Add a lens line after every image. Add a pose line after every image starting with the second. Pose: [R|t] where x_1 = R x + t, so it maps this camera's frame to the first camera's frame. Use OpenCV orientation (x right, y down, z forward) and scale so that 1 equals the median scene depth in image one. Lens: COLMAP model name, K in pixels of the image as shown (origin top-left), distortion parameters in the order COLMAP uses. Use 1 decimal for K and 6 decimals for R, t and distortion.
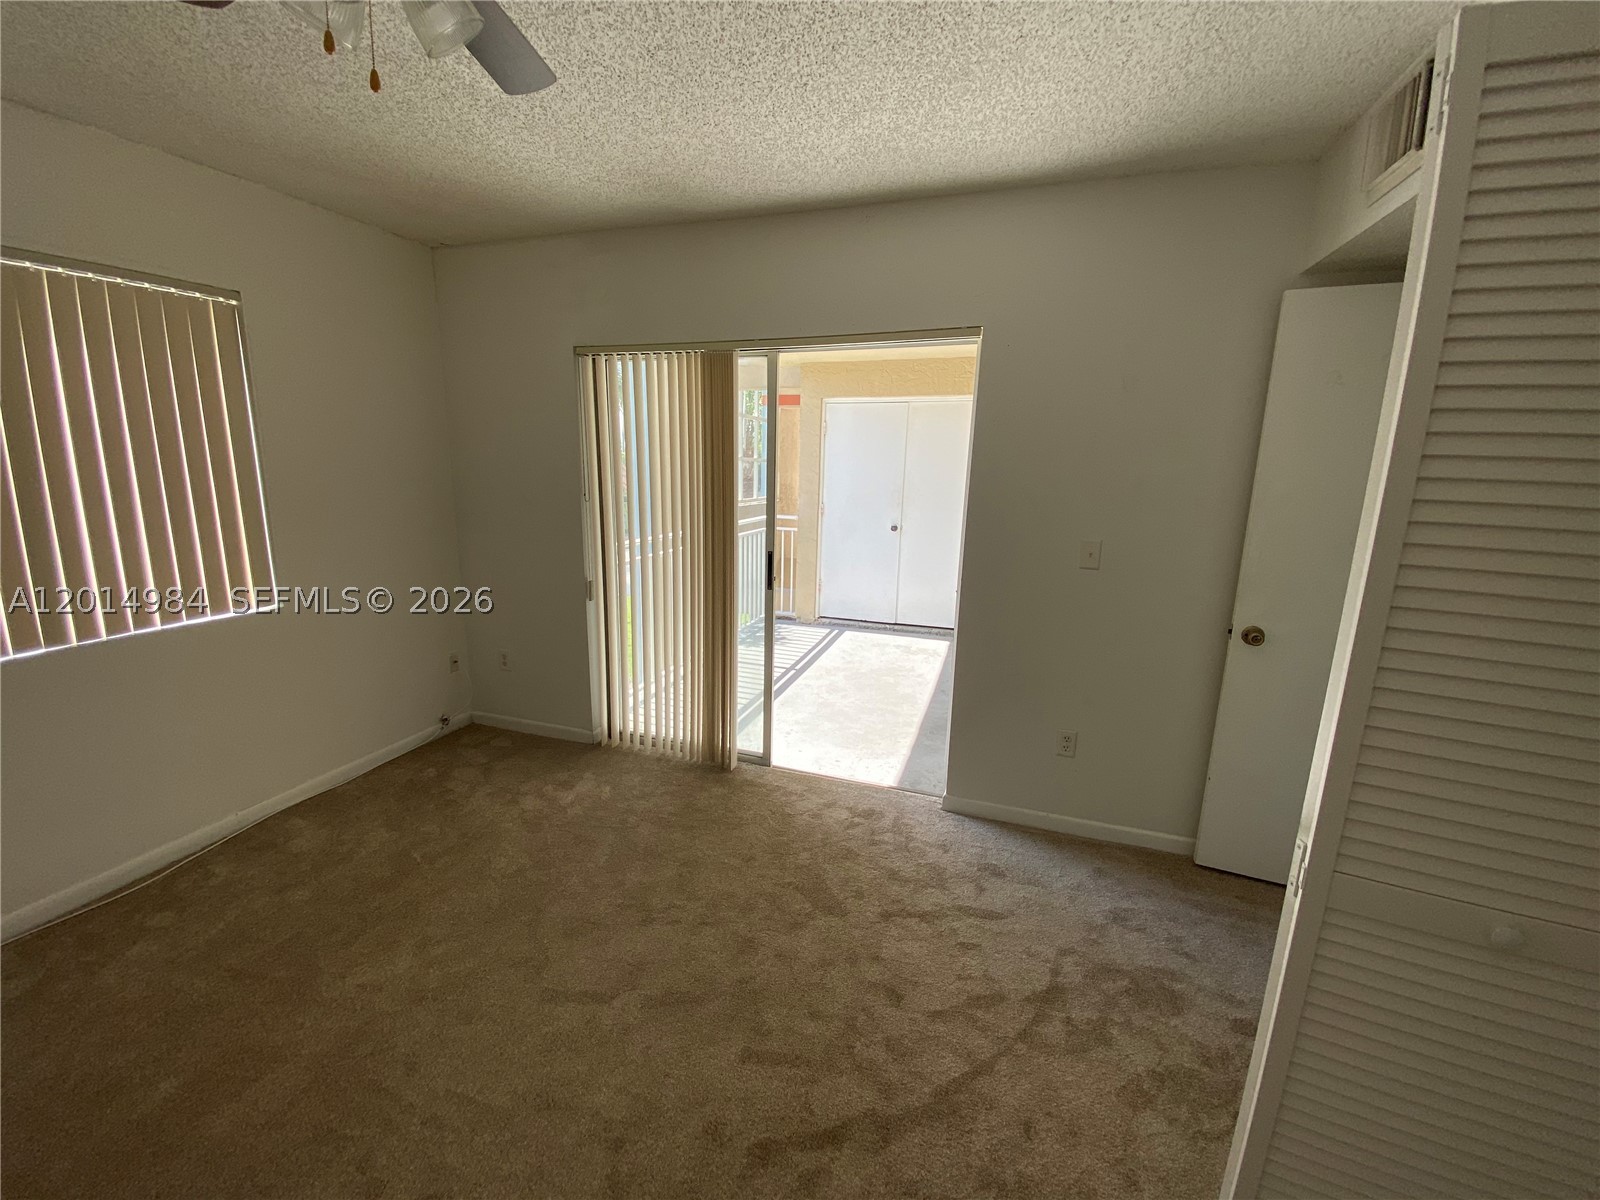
lens RADIAL K [[658.0, 0, 796.0], [0, 658.0, 602.2], [0, 0, 1]] dist [0.047451, -0.029723]
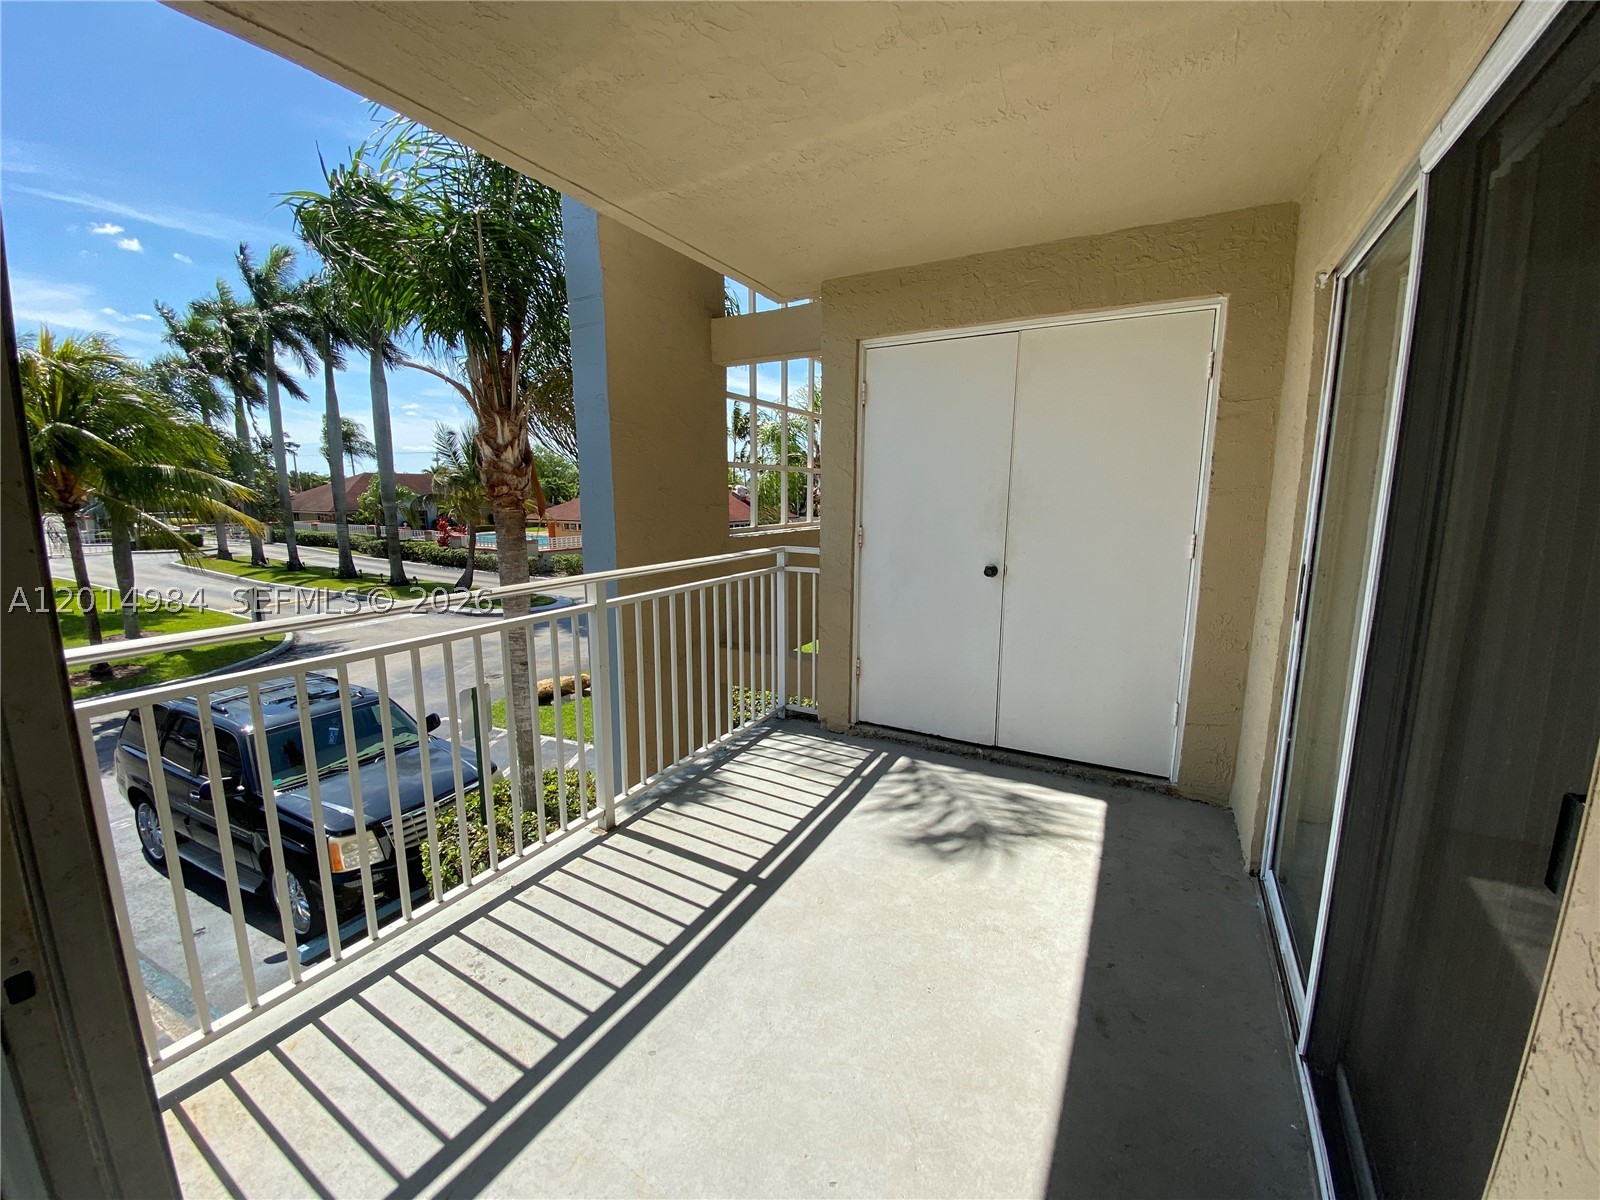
lens RADIAL K [[658.0, 0, 796.0], [0, 658.0, 602.2], [0, 0, 1]] dist [0.047451, -0.029723]
pose [[0.983857, 0.011257, -0.178603, 0.115767], [-0.017331, 0.999322, -0.032485, -0.086818], [0.178116, 0.035056, 0.983385, 0.577068]]
